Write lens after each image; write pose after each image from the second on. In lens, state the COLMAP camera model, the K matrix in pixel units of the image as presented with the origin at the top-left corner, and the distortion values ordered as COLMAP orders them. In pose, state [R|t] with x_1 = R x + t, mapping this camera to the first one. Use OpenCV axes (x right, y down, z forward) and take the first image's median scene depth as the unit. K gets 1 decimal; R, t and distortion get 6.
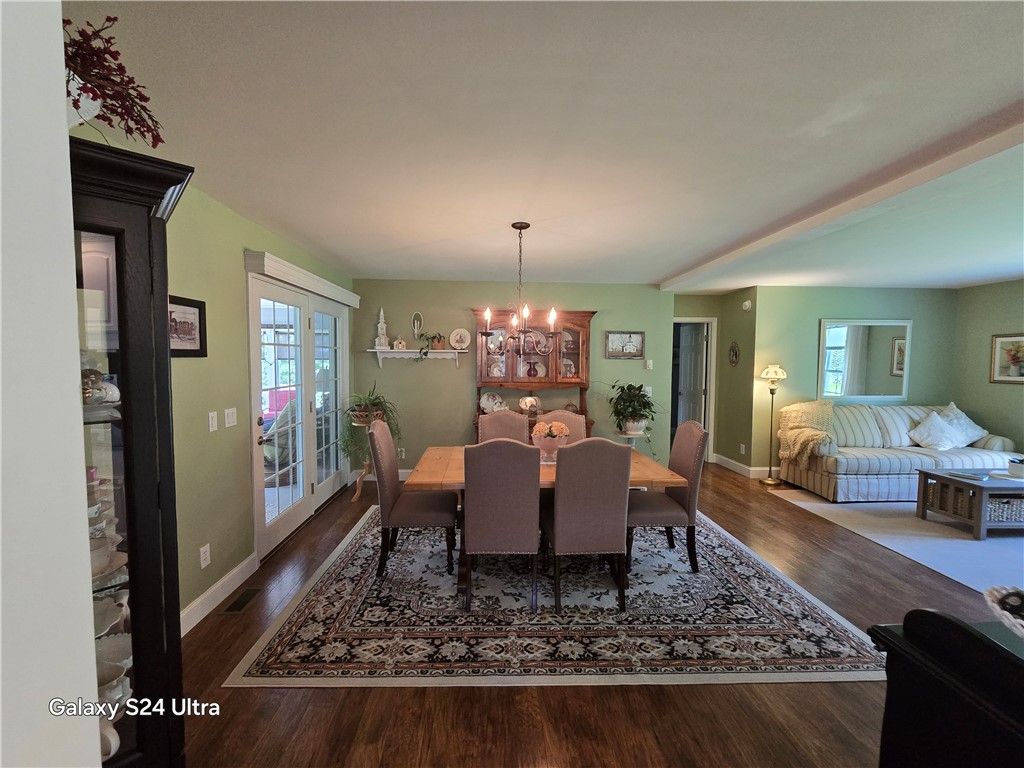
lens RADIAL K [[423.0, 0, 511.8], [0, 423.0, 381.8], [0, 0, 1]] dist [0.007135, -0.001006]
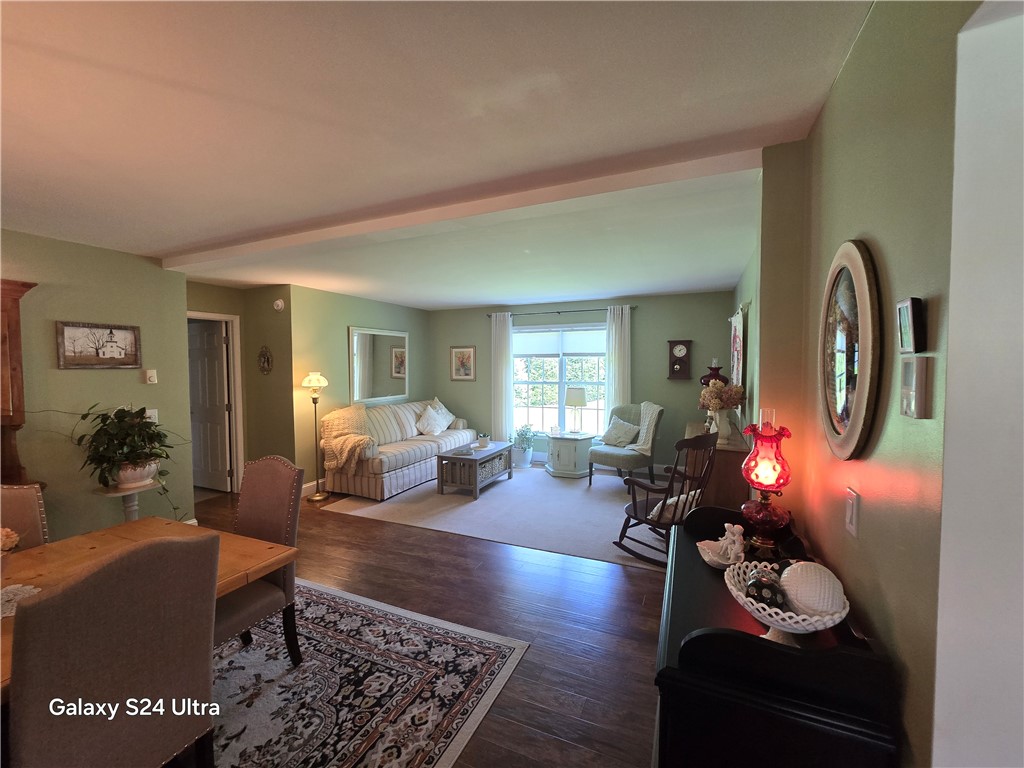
lens RADIAL K [[423.0, 0, 507.8], [0, 423.0, 377.7], [0, 0, 1]] dist [0.007135, -0.001006]
pose [[0.459179, -0.039635, 0.887459, -0.015861], [0.058365, 0.998192, 0.014382, -0.017283], [-0.886424, 0.045193, 0.460662, 0.213647]]
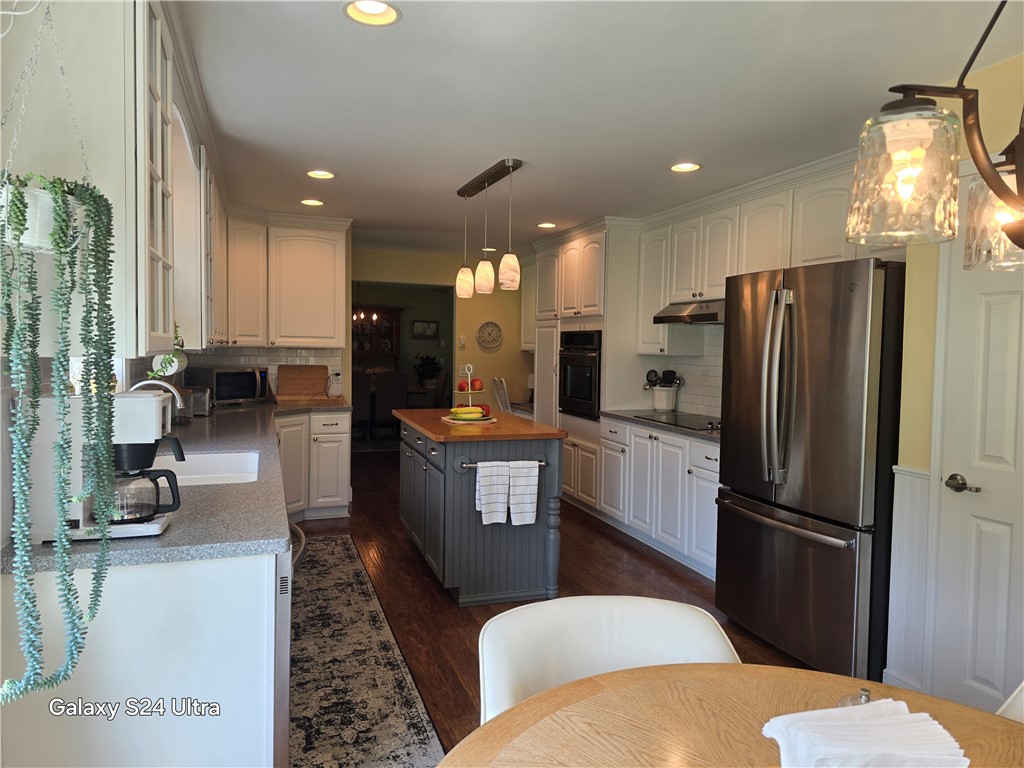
lens RADIAL K [[693.0, 0, 515.4], [0, 693.0, 382.3], [0, 0, 1]] dist [0.004343, -0.000098]
pose [[0.956862, -0.005025, 0.290500, -0.153518], [0.005283, 0.999986, -0.000103, 0.111064], [-0.290495, 0.001633, 0.956875, -1.599081]]
